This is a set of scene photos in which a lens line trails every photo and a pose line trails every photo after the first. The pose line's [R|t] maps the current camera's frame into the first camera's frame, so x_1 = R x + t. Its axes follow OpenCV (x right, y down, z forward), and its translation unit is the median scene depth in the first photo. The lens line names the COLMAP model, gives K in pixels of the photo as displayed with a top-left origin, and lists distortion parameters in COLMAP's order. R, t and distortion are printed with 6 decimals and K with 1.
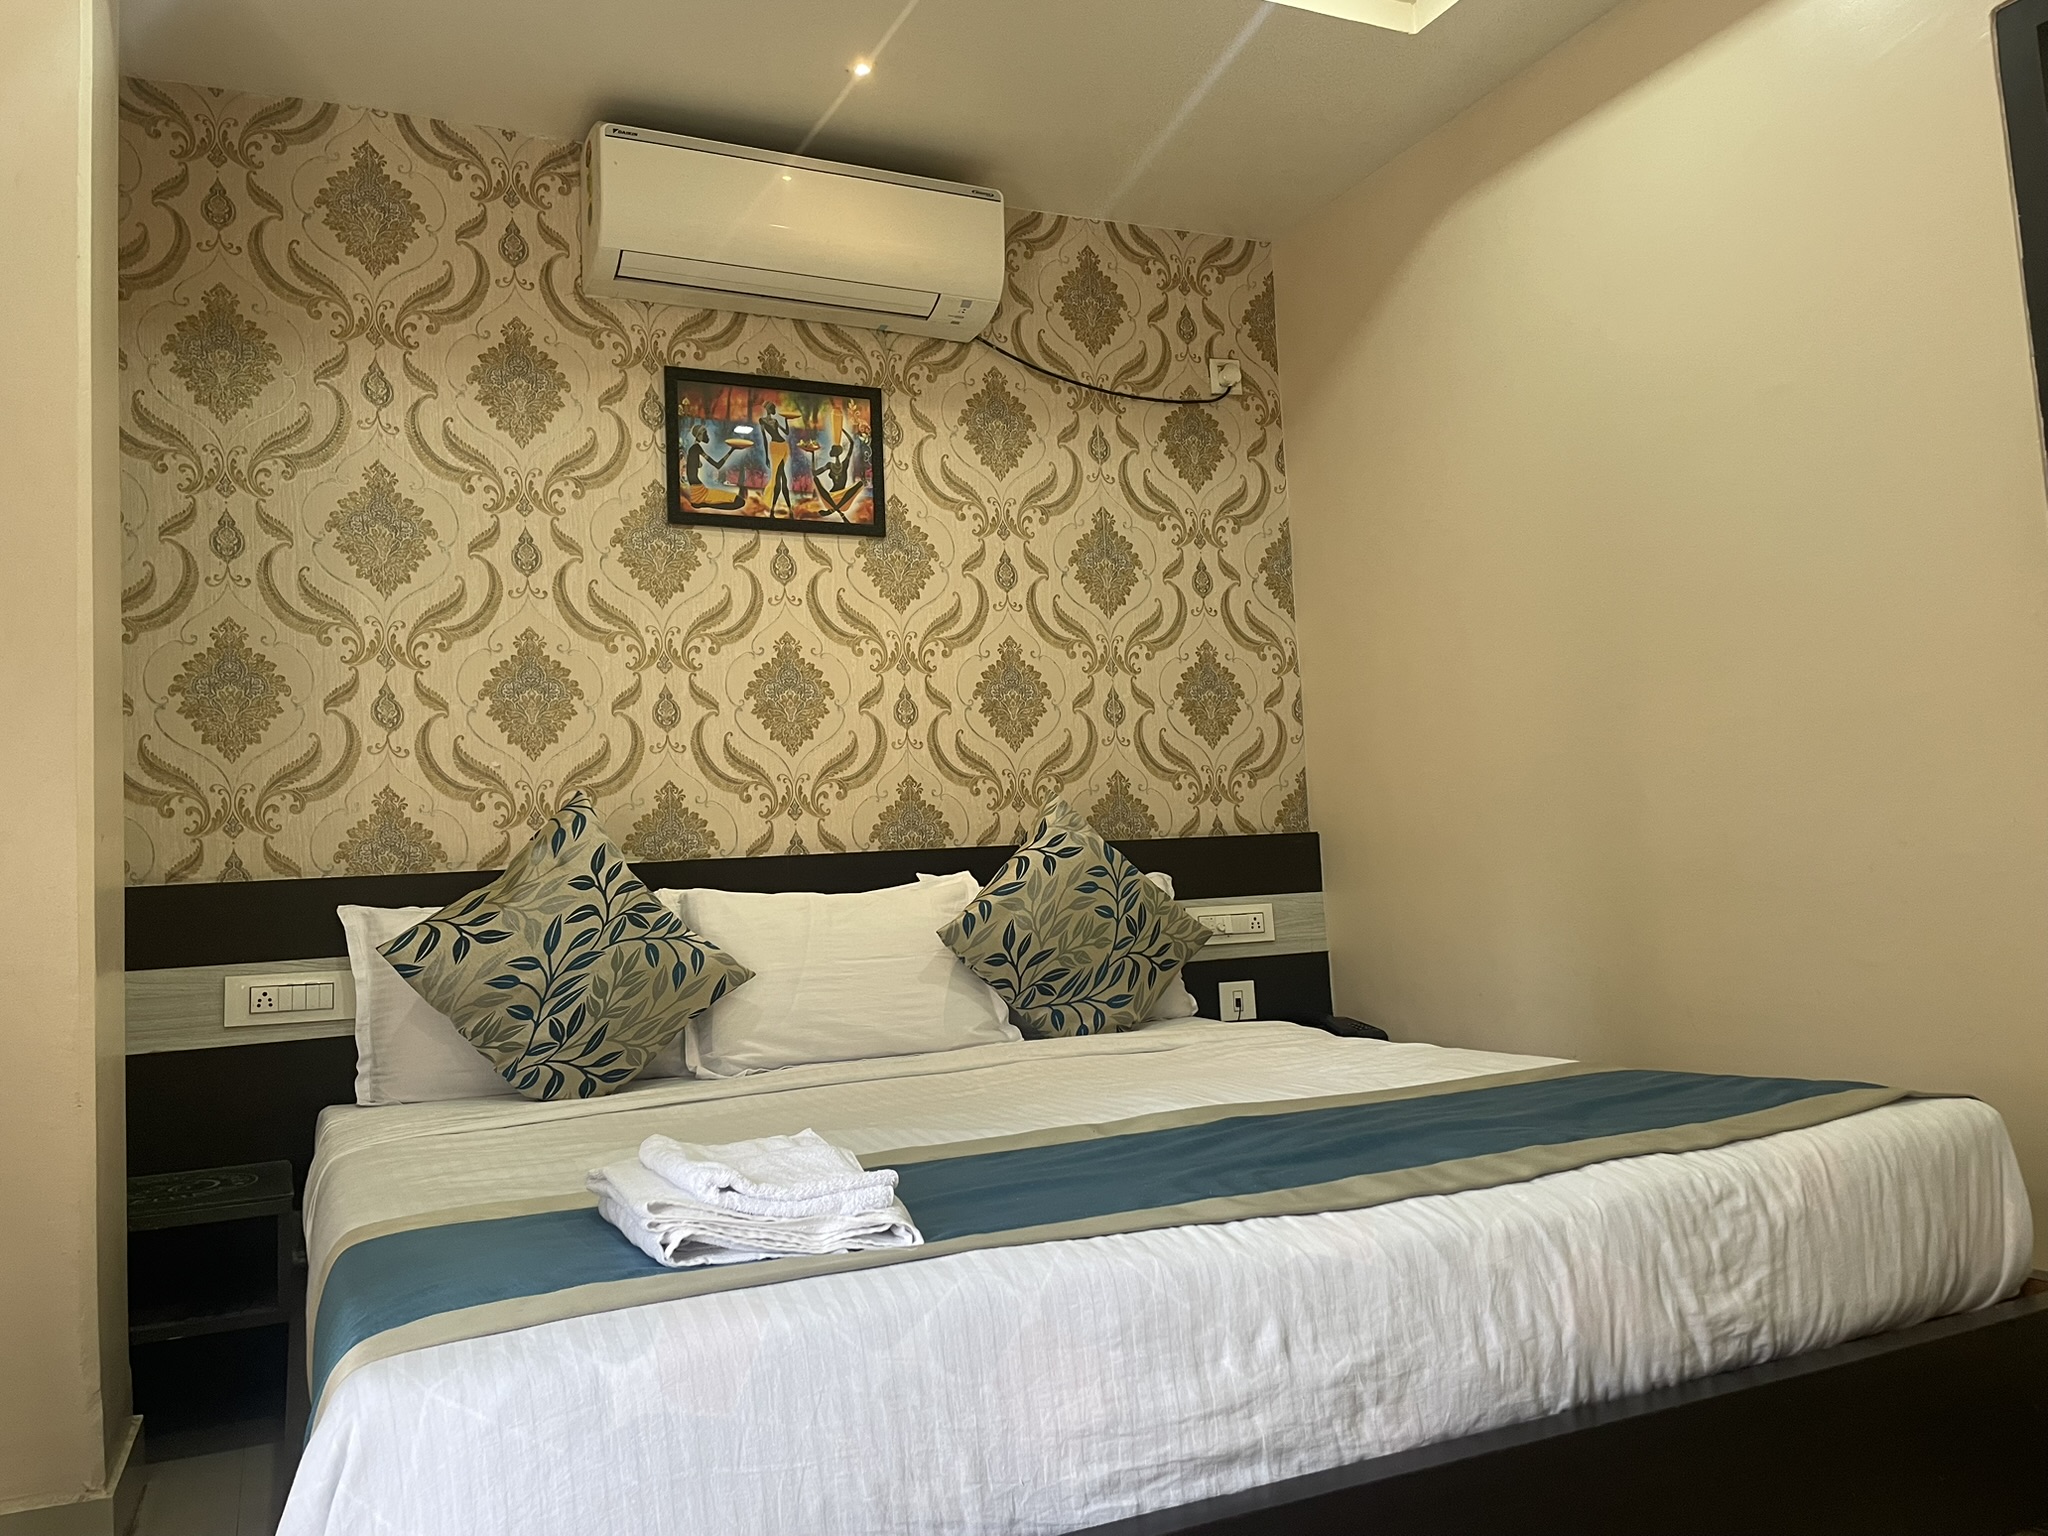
lens RADIAL K [[1513.8, 0, 1028.8], [0, 1513.8, 774.4], [0, 0, 1]] dist [0.102170, -0.129988]
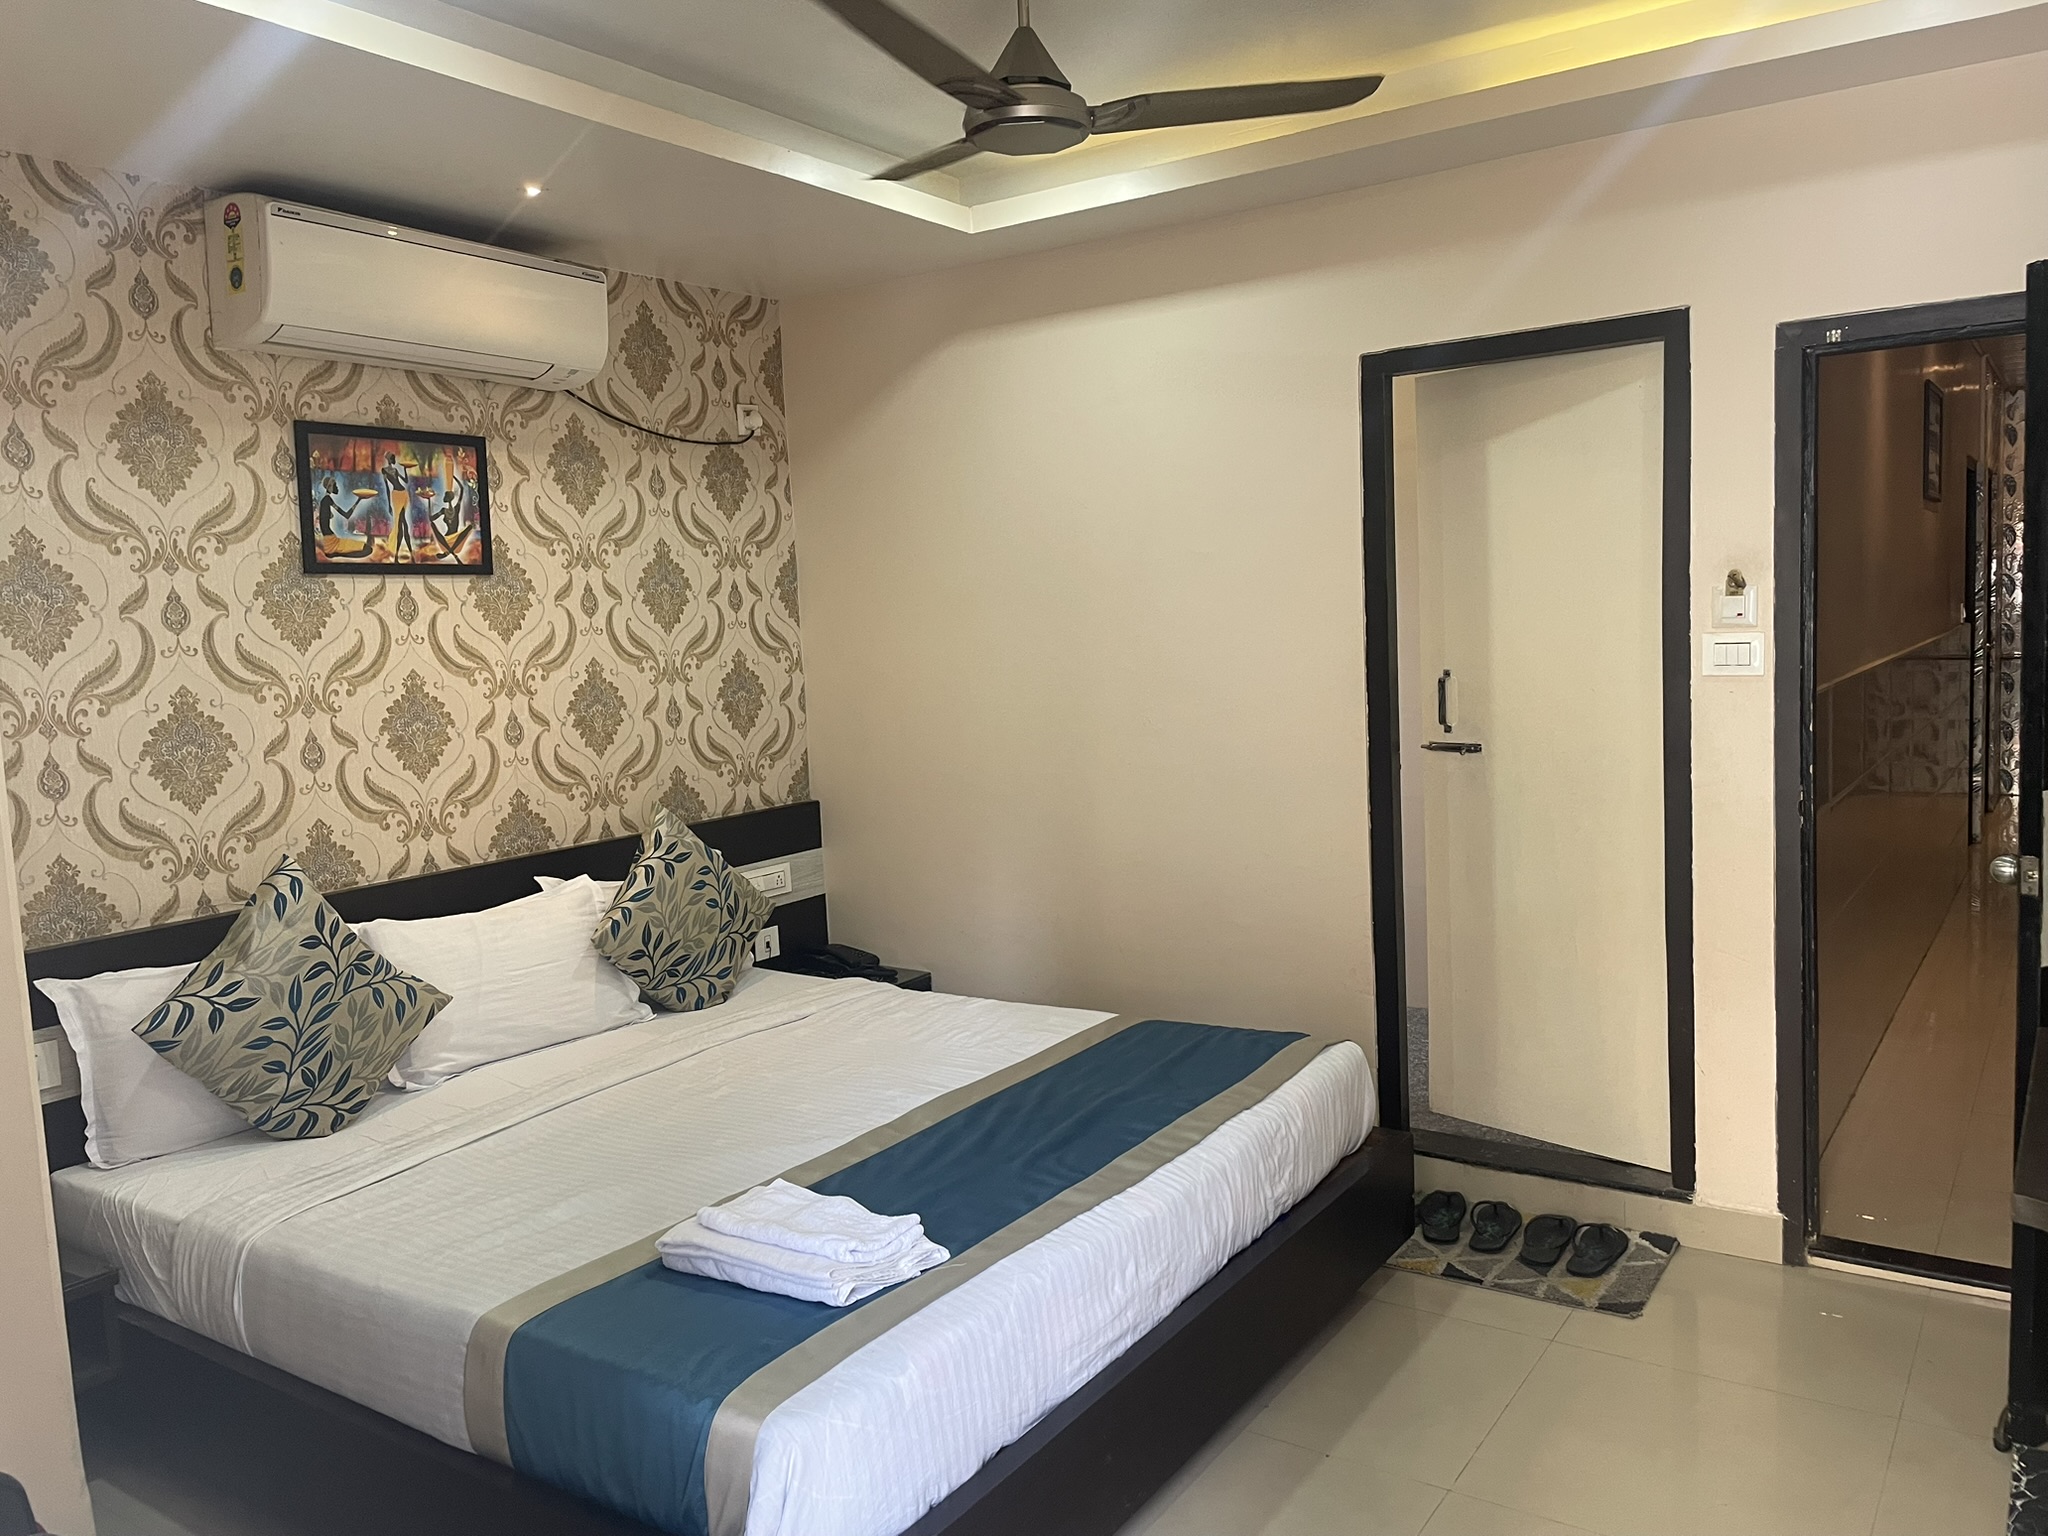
lens RADIAL K [[1513.8, 0, 1028.8], [0, 1513.8, 774.4], [0, 0, 1]] dist [0.102170, -0.129988]
pose [[0.856545, -0.038749, 0.514615, -0.348402], [-0.039358, 0.989368, 0.140006, -0.189648], [-0.514568, -0.140176, 0.845914, -0.164098]]
